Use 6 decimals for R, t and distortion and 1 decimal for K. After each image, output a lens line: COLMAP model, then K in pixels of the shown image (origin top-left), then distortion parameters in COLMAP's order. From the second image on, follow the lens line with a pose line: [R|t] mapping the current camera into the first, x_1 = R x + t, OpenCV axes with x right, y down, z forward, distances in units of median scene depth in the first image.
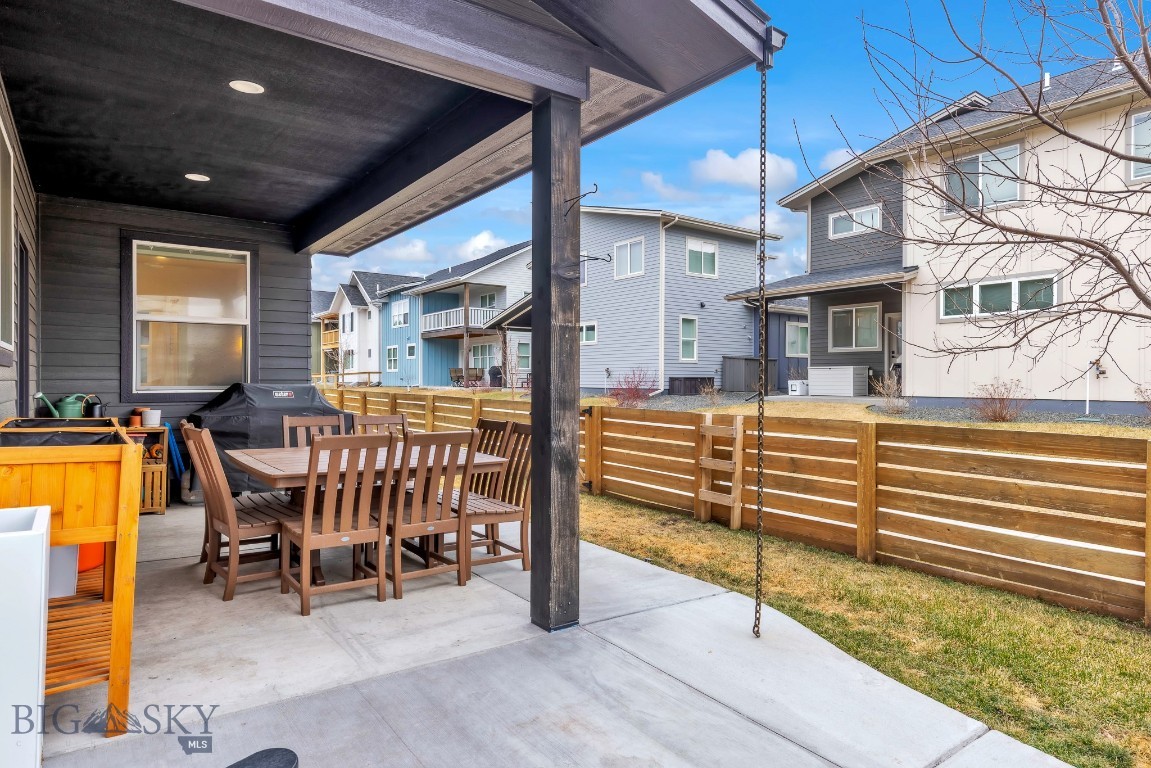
lens RADIAL K [[673.8, 0, 581.4], [0, 673.8, 384.0], [0, 0, 1]] dist [-0.000546, 0.001125]
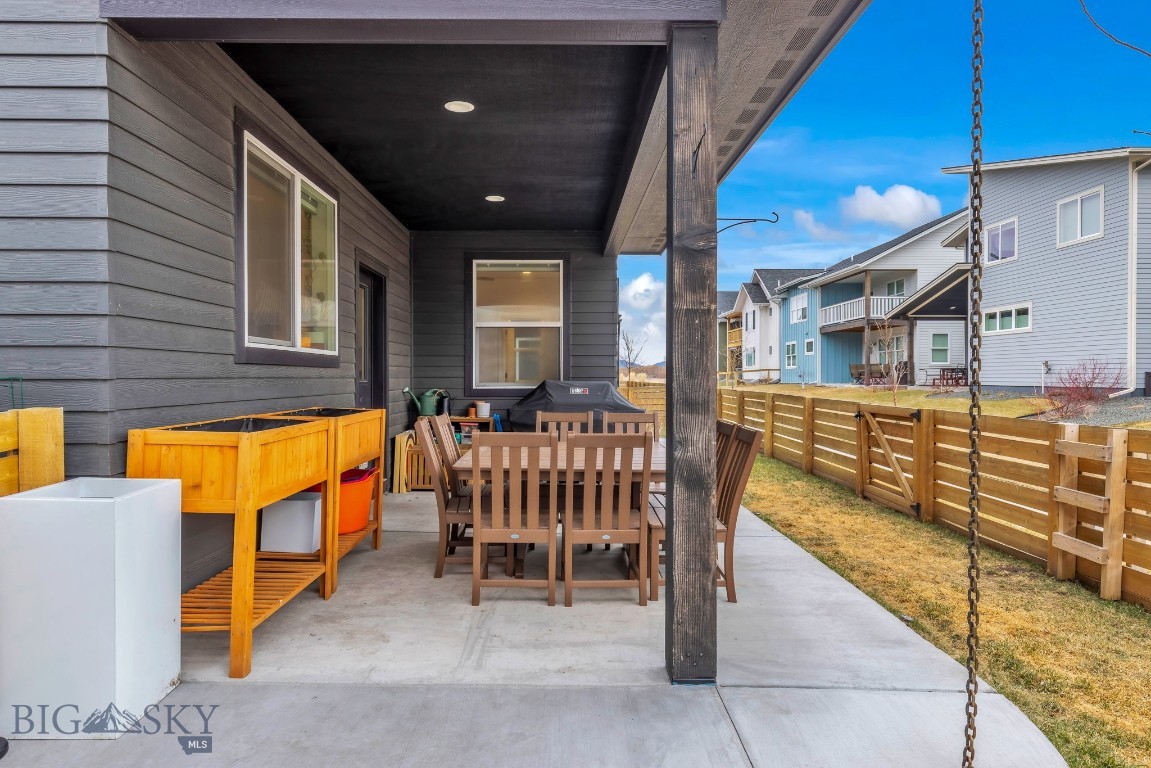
lens RADIAL K [[673.8, 0, 569.5], [0, 673.8, 383.1], [0, 0, 1]] dist [-0.000546, 0.001125]
pose [[0.812981, 0.002447, -0.582285, 0.176637], [-0.000865, 0.999995, 0.002994, -0.000138], [0.582289, -0.001931, 0.812980, 0.141132]]
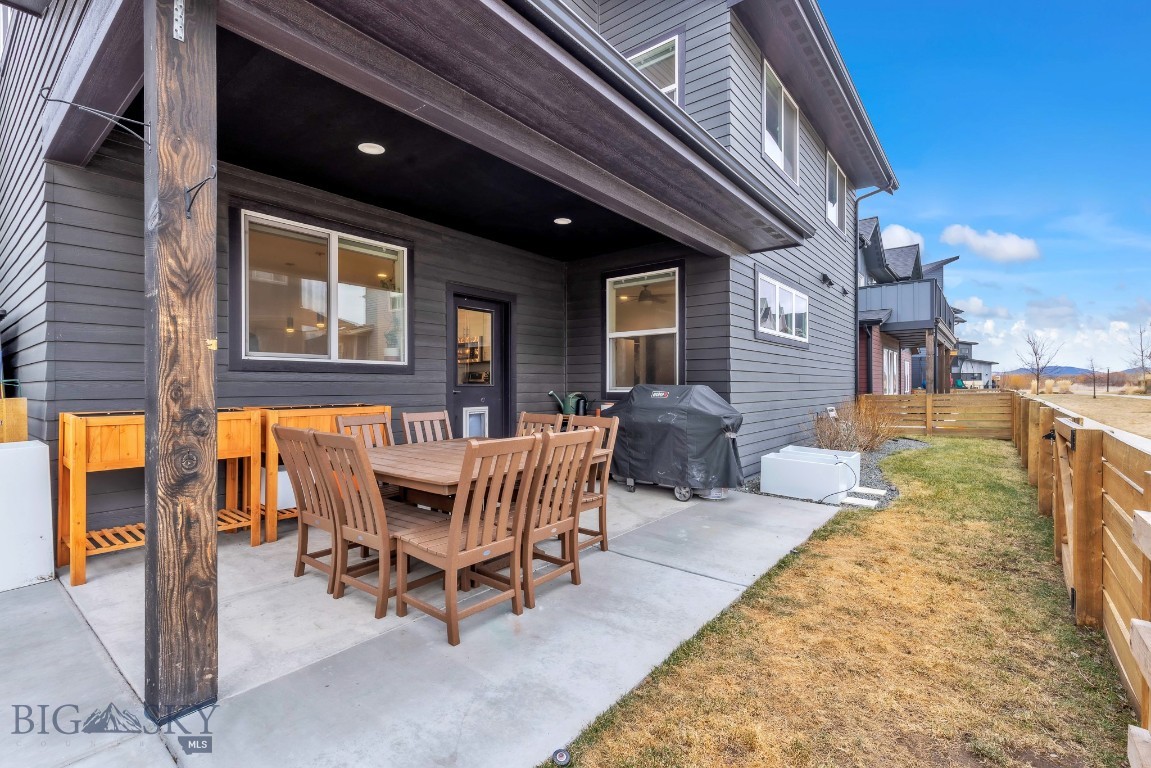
lens RADIAL K [[520.1, 0, 572.2], [0, 520.1, 385.9], [0, 0, 1]] dist [-0.000153, -0.000202]
pose [[0.256233, -0.001936, -0.966613, 0.348187], [-0.001619, 0.999996, -0.002432, 0.004071], [0.966614, 0.002188, 0.256229, 0.710298]]
